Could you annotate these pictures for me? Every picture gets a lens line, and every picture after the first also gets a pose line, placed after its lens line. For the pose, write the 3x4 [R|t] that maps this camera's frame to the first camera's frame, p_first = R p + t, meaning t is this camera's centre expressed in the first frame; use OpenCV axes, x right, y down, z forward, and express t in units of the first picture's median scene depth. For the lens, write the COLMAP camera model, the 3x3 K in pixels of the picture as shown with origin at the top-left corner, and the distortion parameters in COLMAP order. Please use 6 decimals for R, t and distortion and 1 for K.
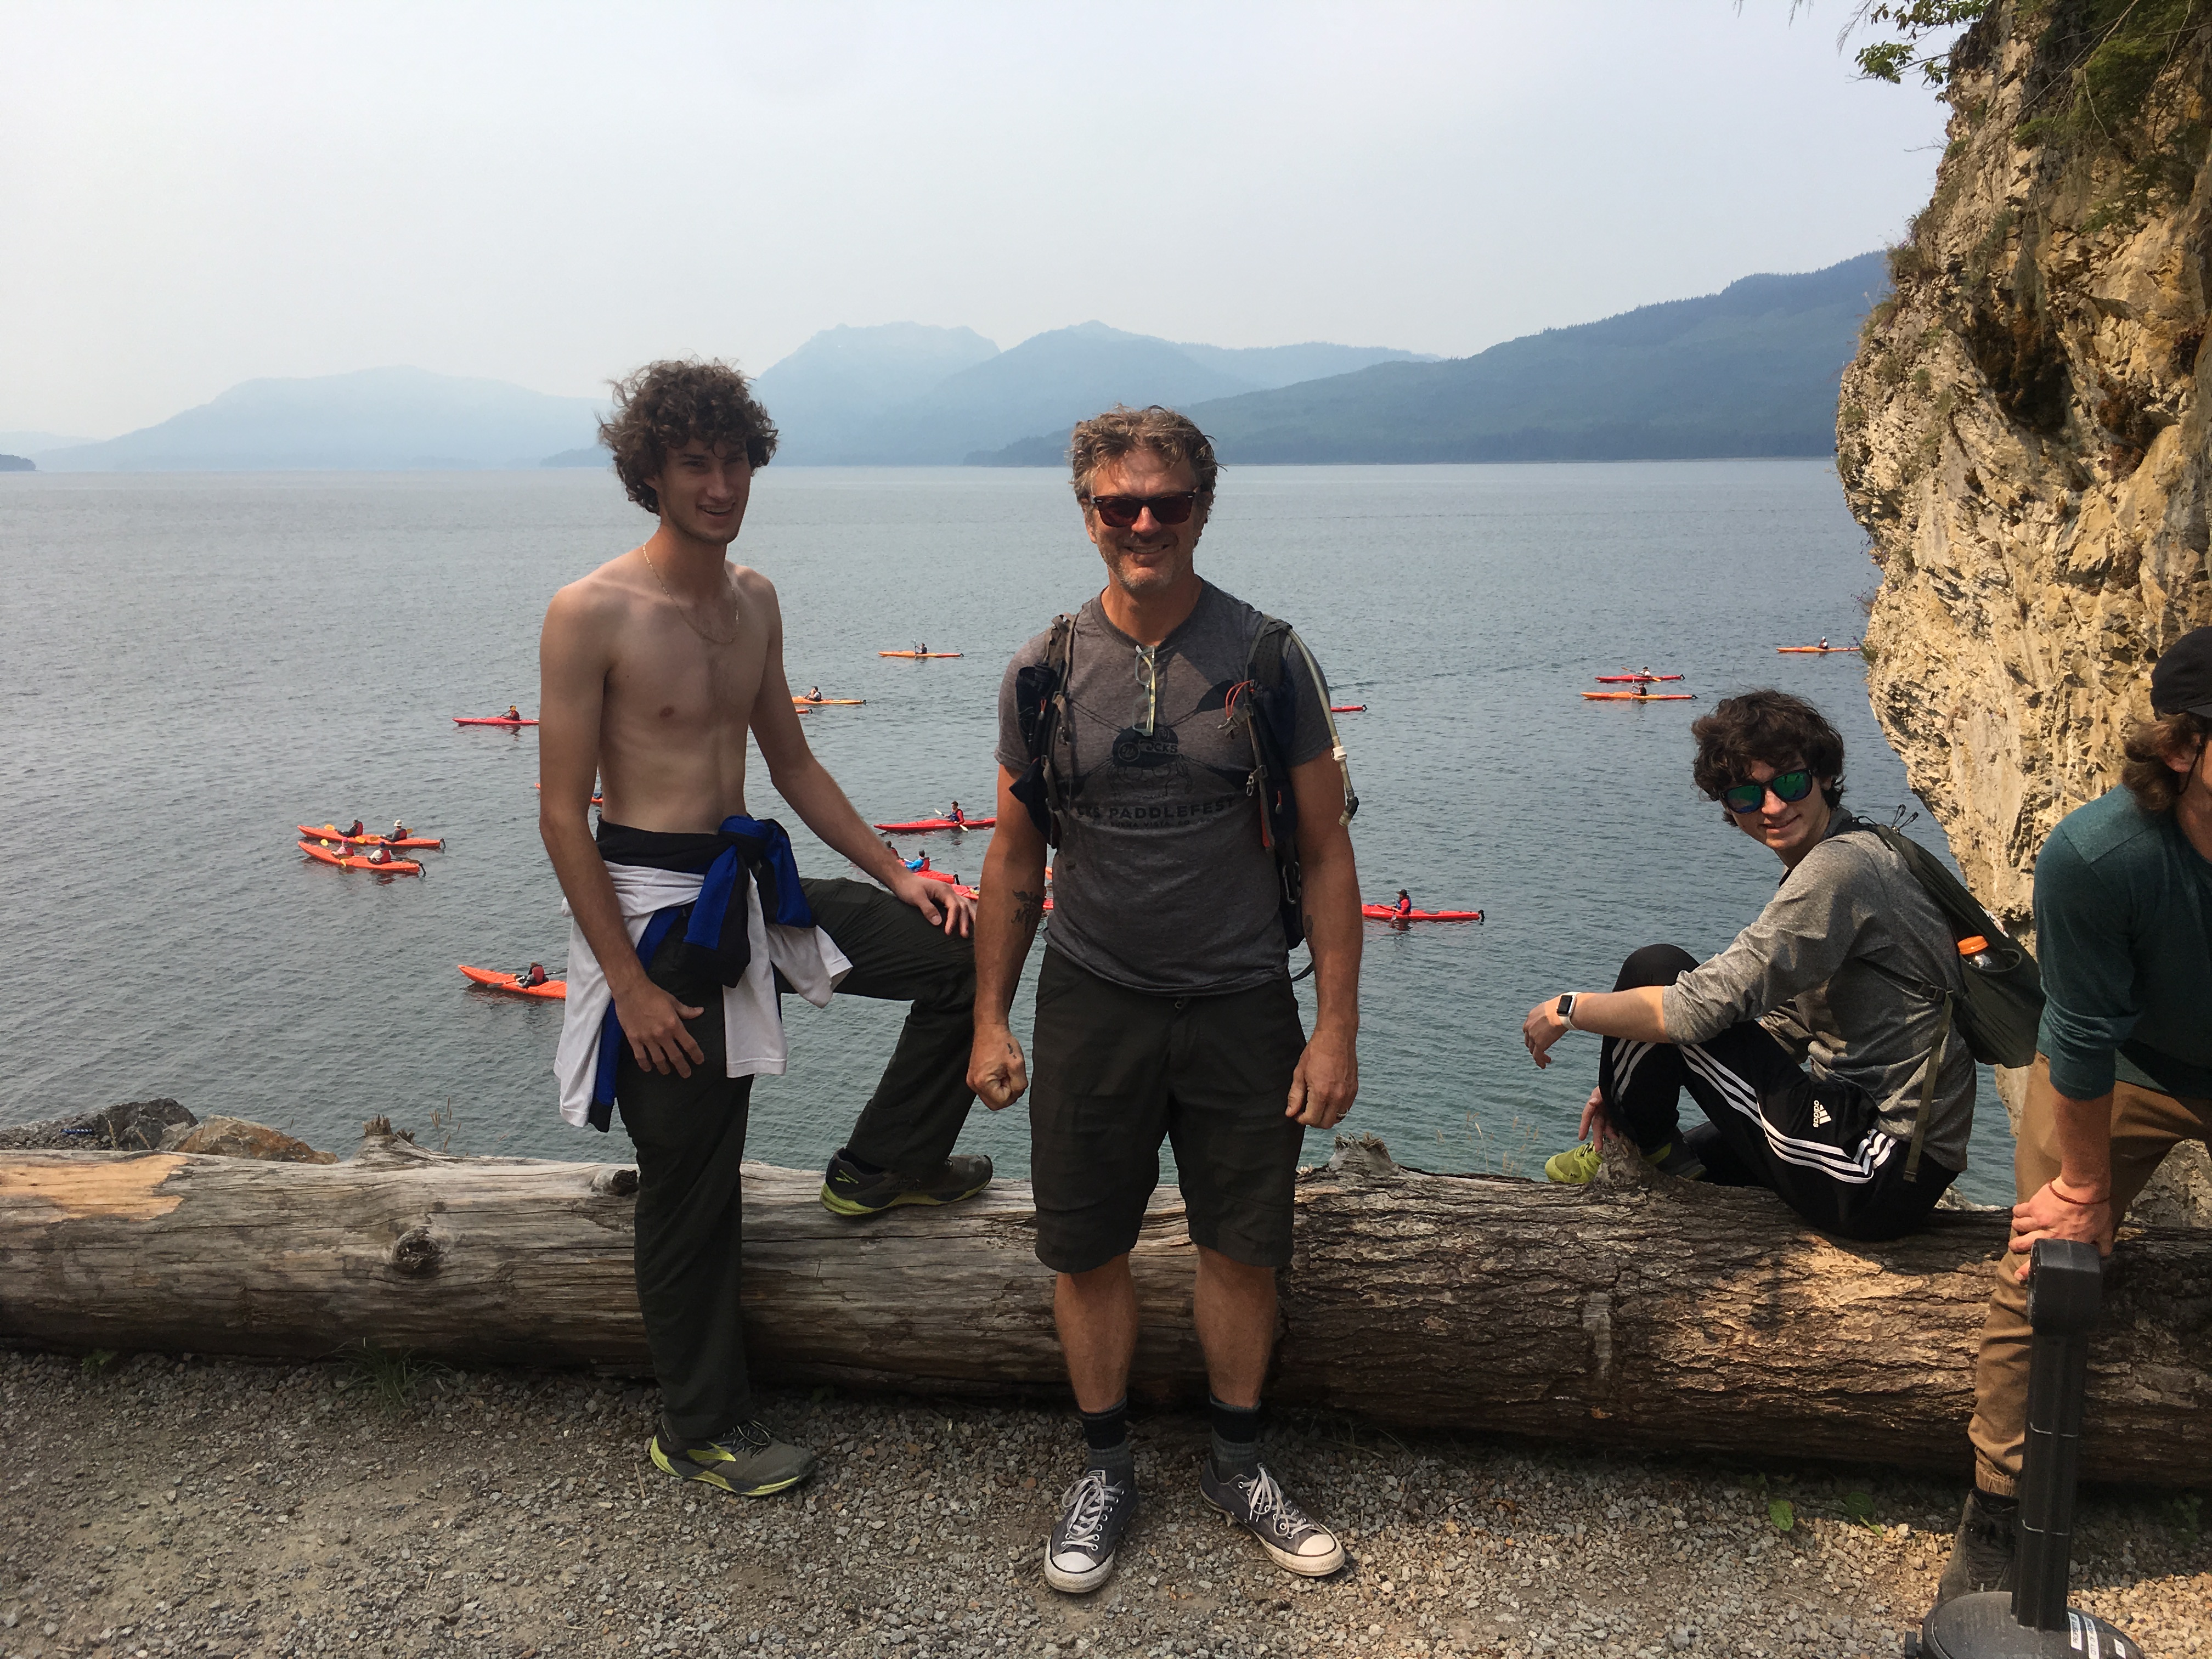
lens RADIAL K [[1849.9, 0, 1104.4], [0, 1849.9, 817.7], [0, 0, 1]] dist [0.072064, -0.102734]
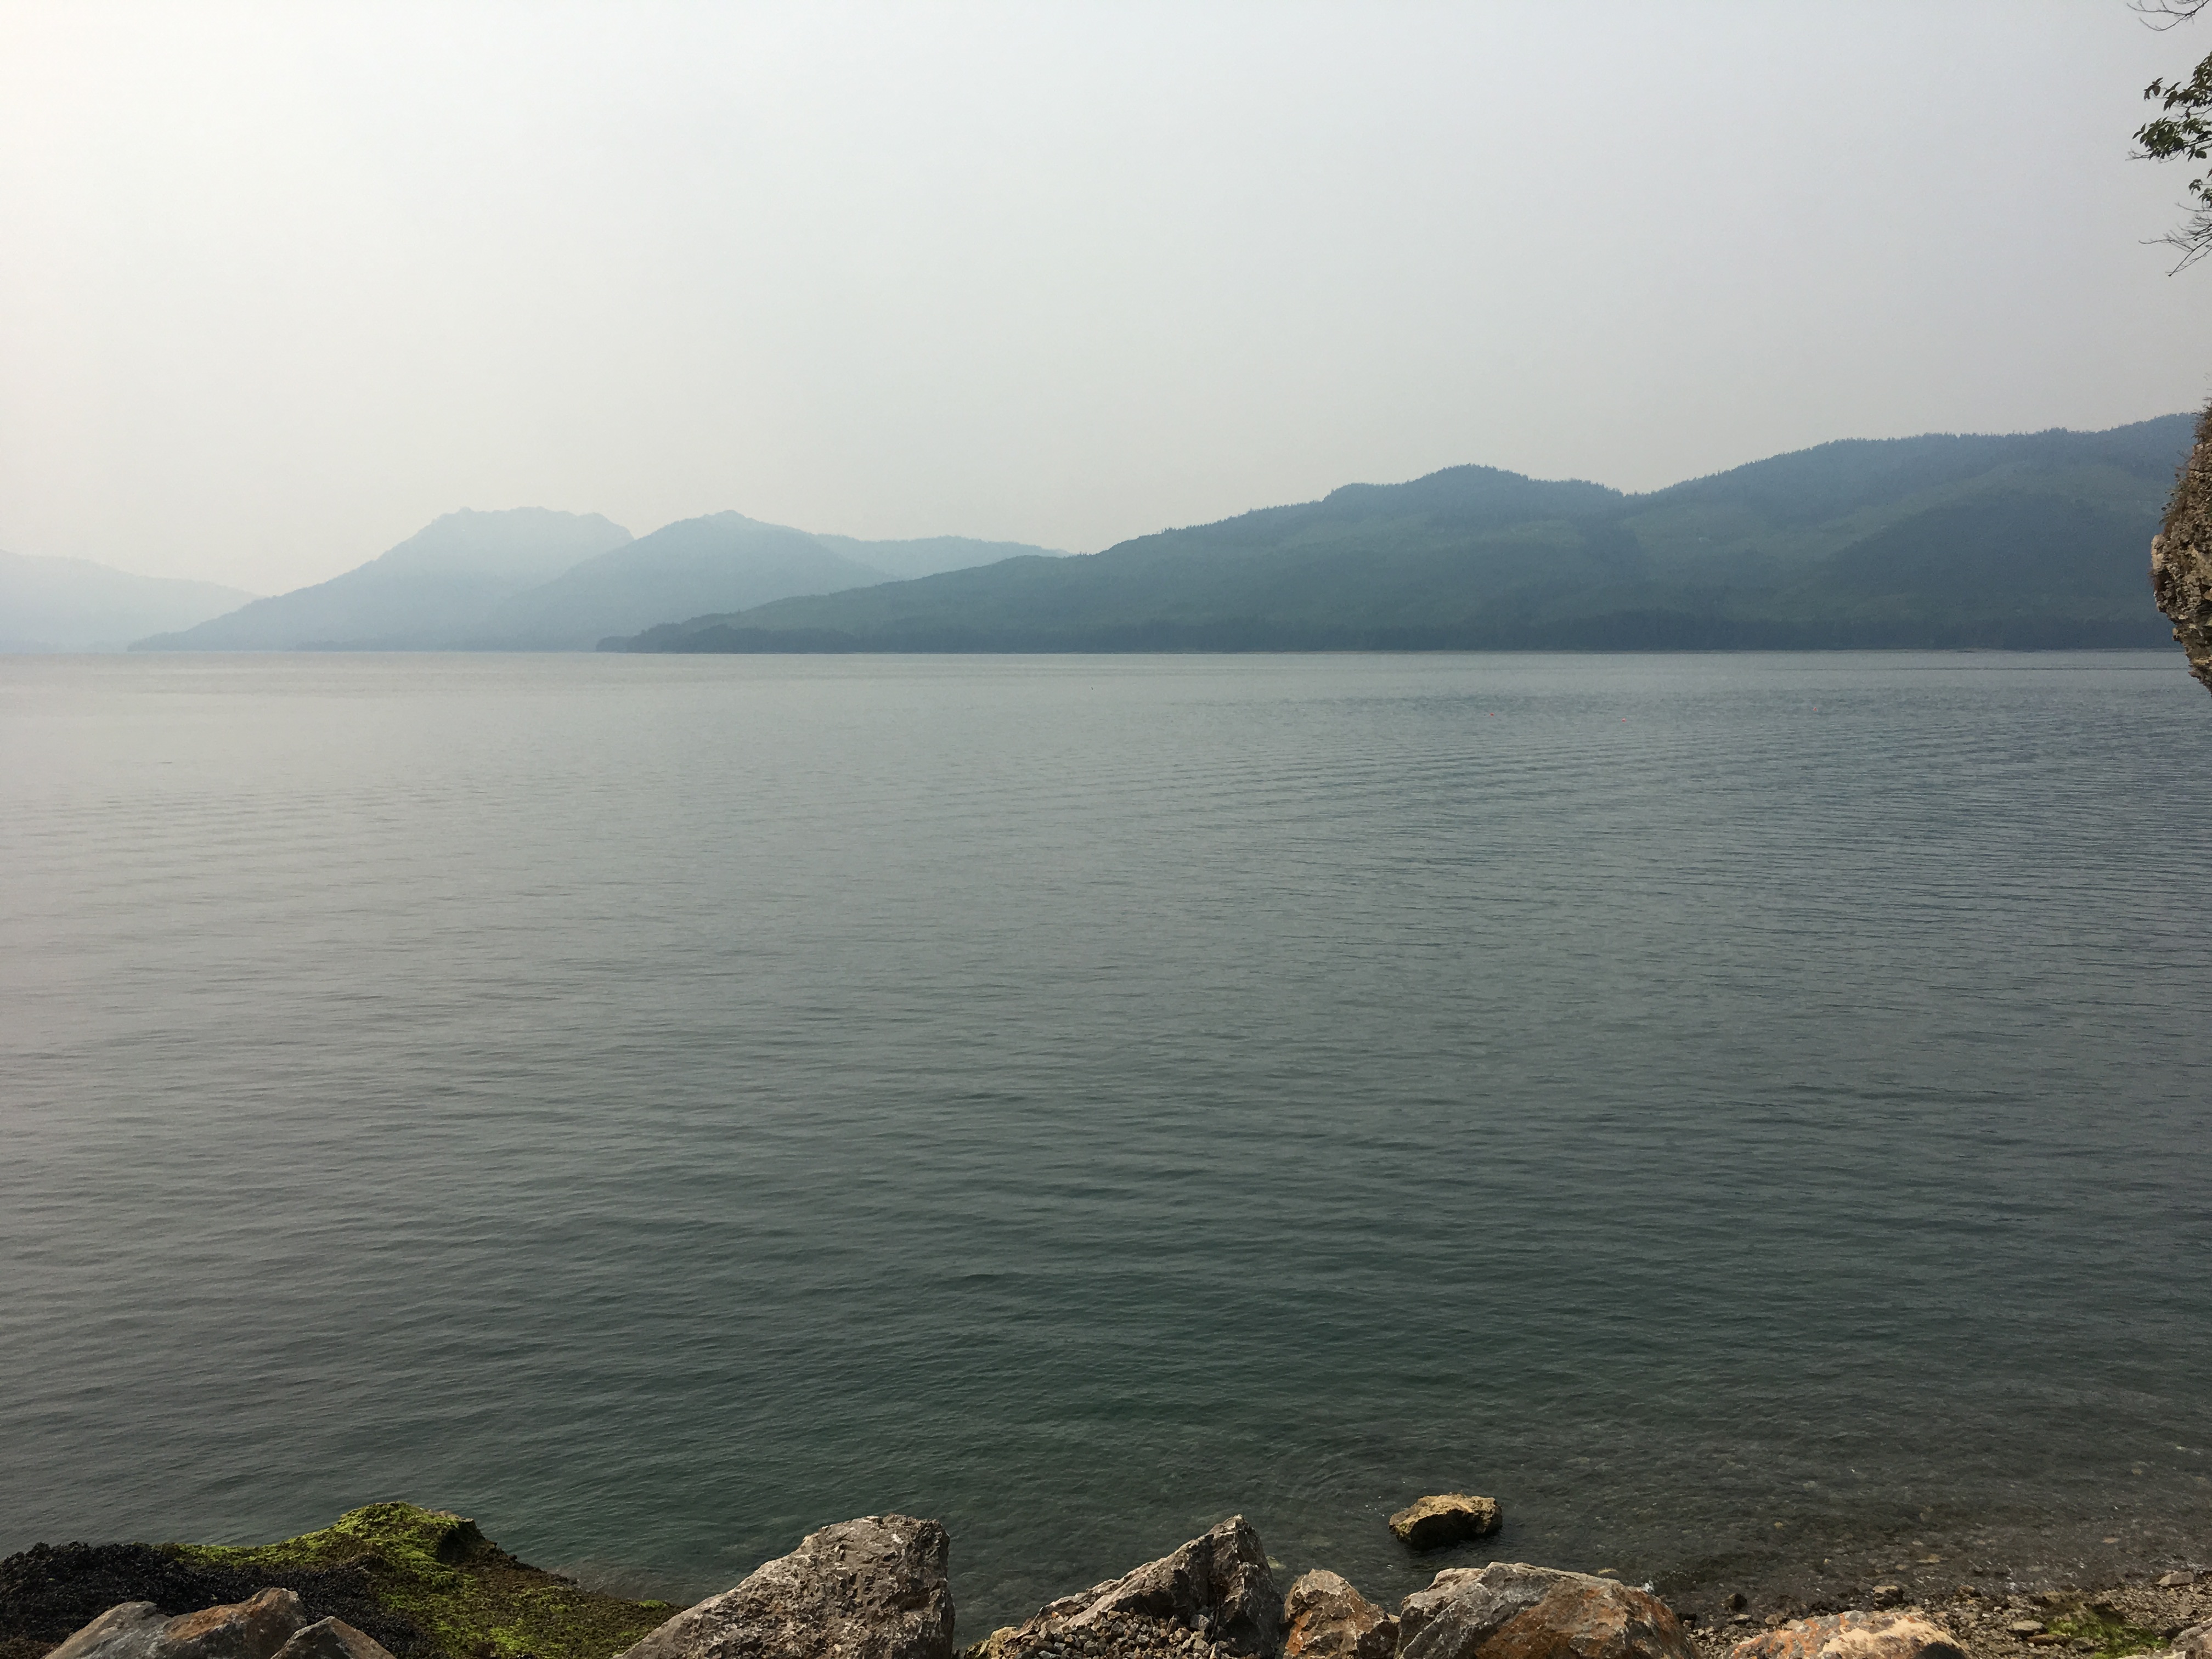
lens RADIAL K [[1849.9, 0, 1095.1], [0, 1849.9, 812.9], [0, 0, 1]] dist [0.072064, -0.102734]
pose [[0.981914, -0.011390, 0.188986, -1.091773], [0.030638, 0.994591, -0.099243, 0.012930], [-0.186834, 0.103238, 0.976952, 0.876228]]
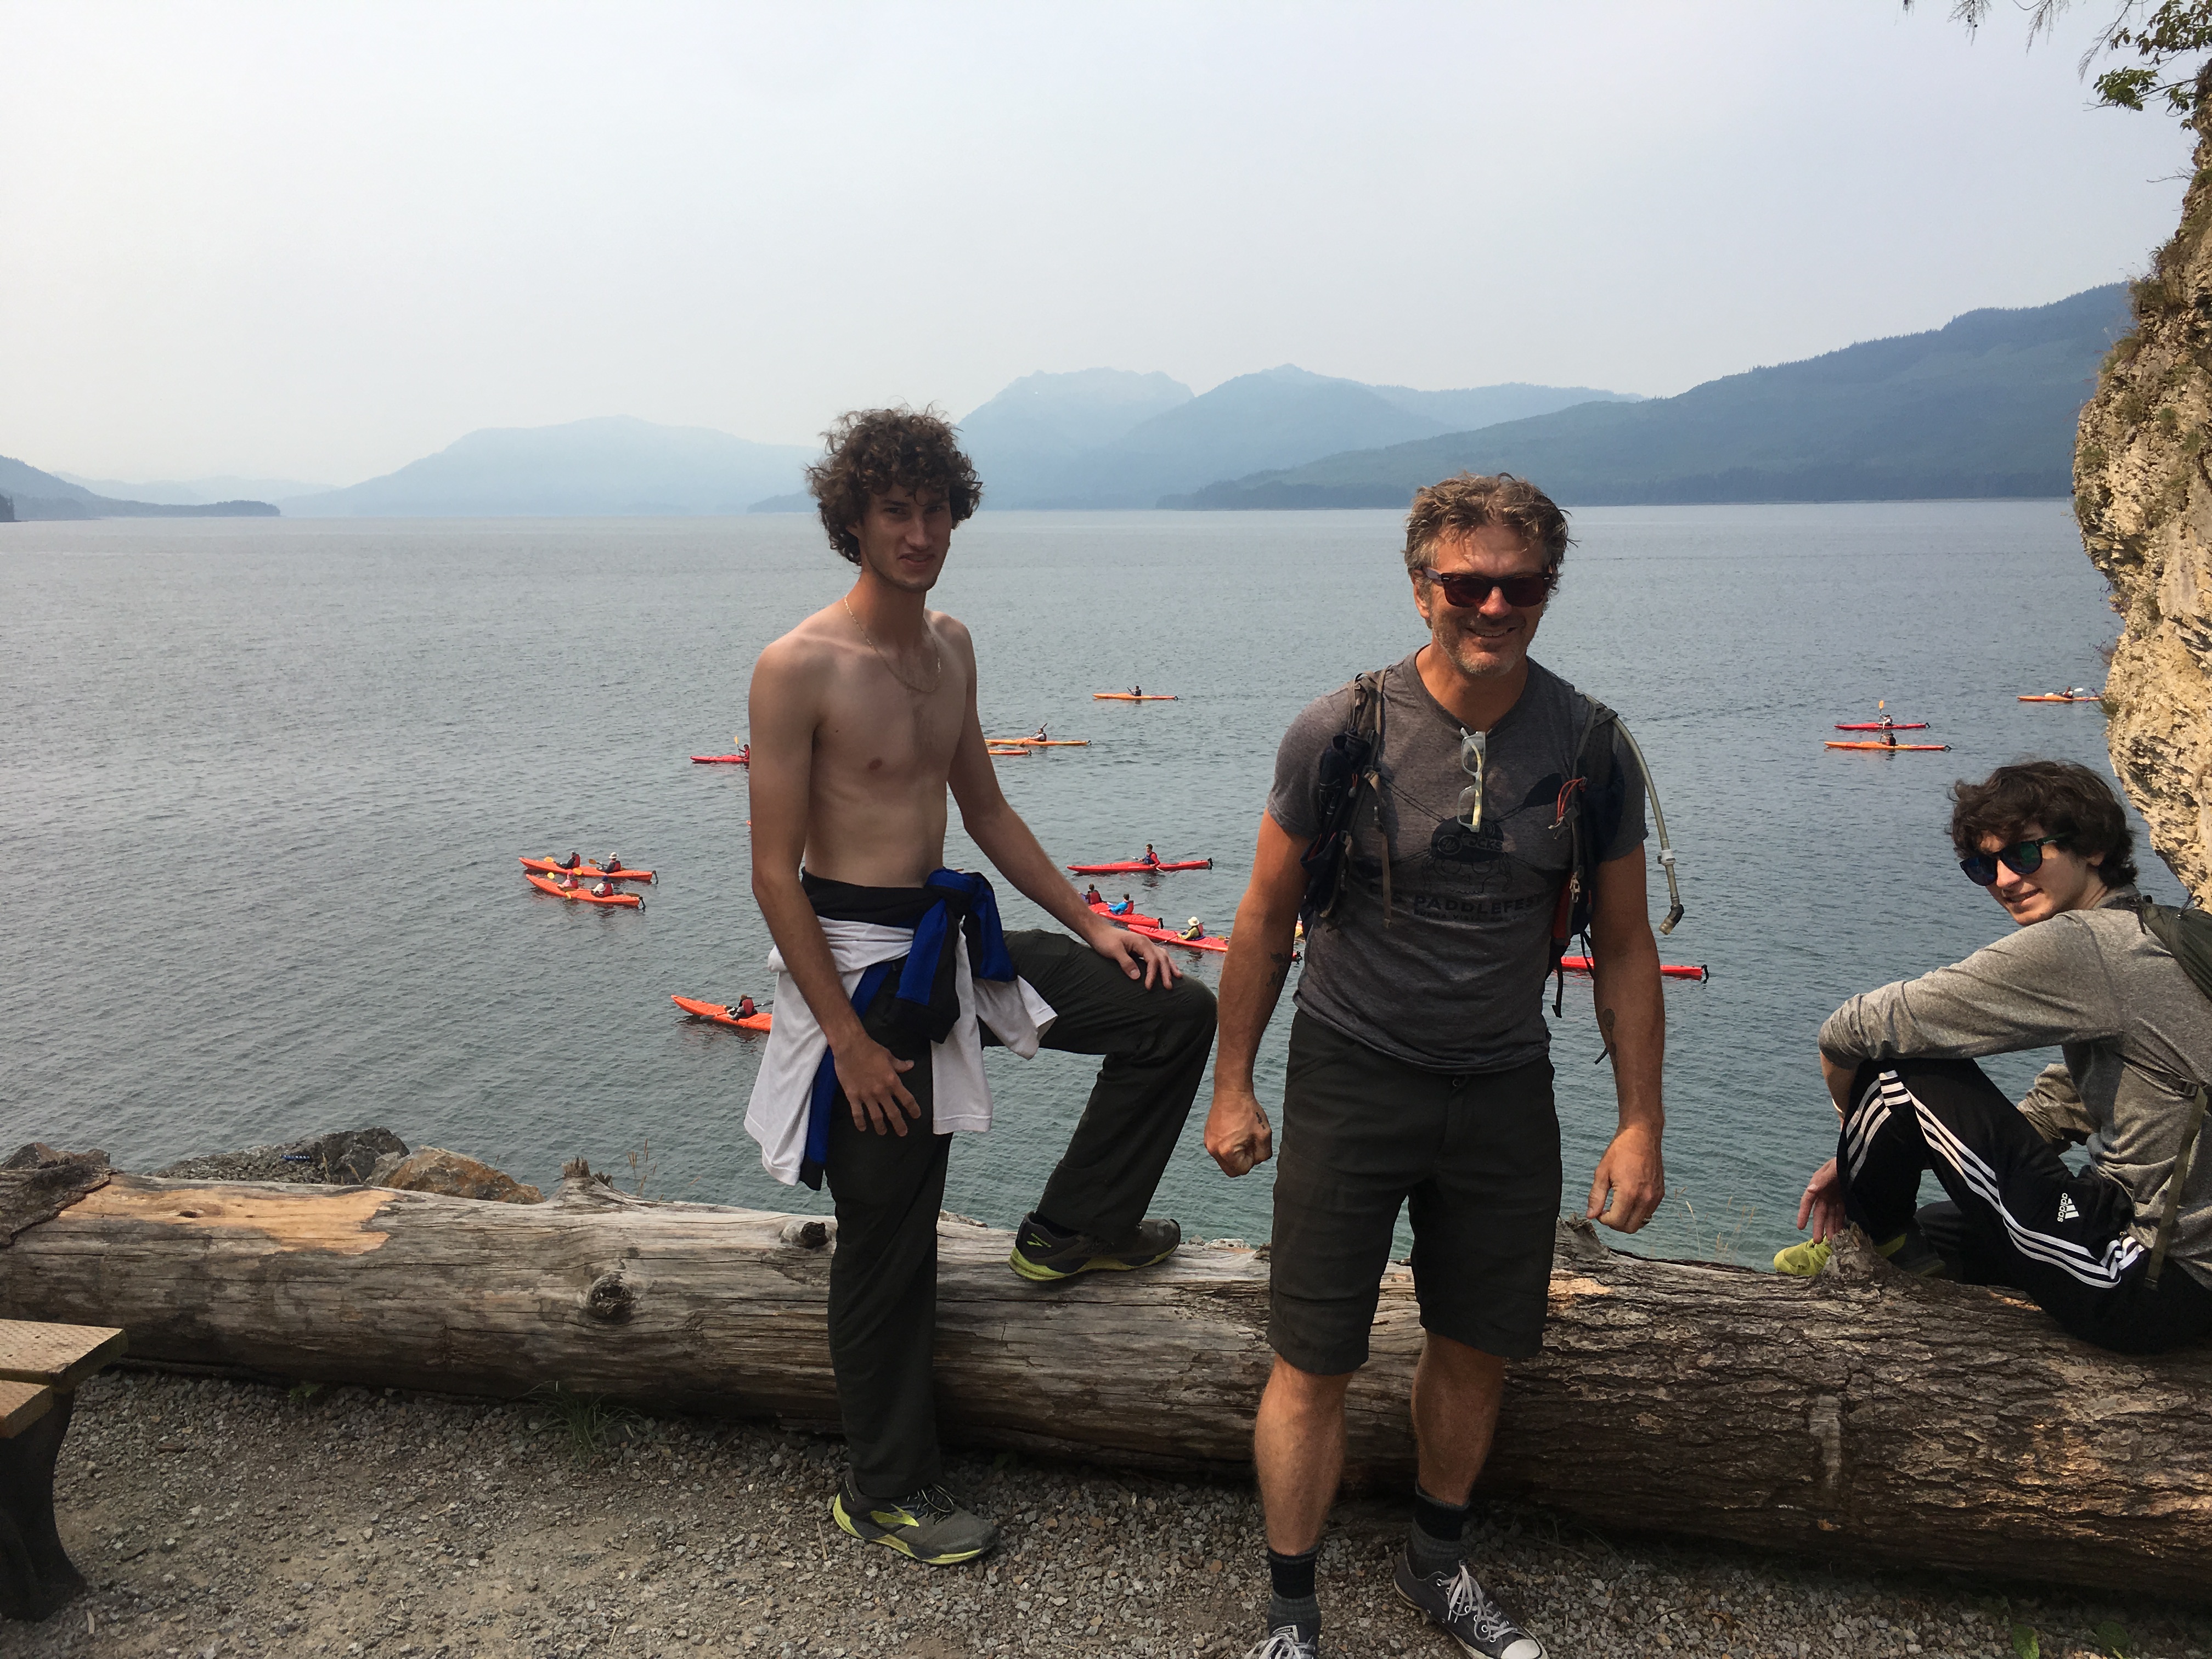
lens RADIAL K [[1849.9, 0, 1110.1], [0, 1849.9, 823.4], [0, 0, 1]] dist [0.072064, -0.102734]
pose [[0.995138, 0.014509, -0.097412, -0.005366], [-0.016389, 0.999694, -0.018530, -0.008436], [0.097114, 0.020037, 0.995072, 0.020660]]
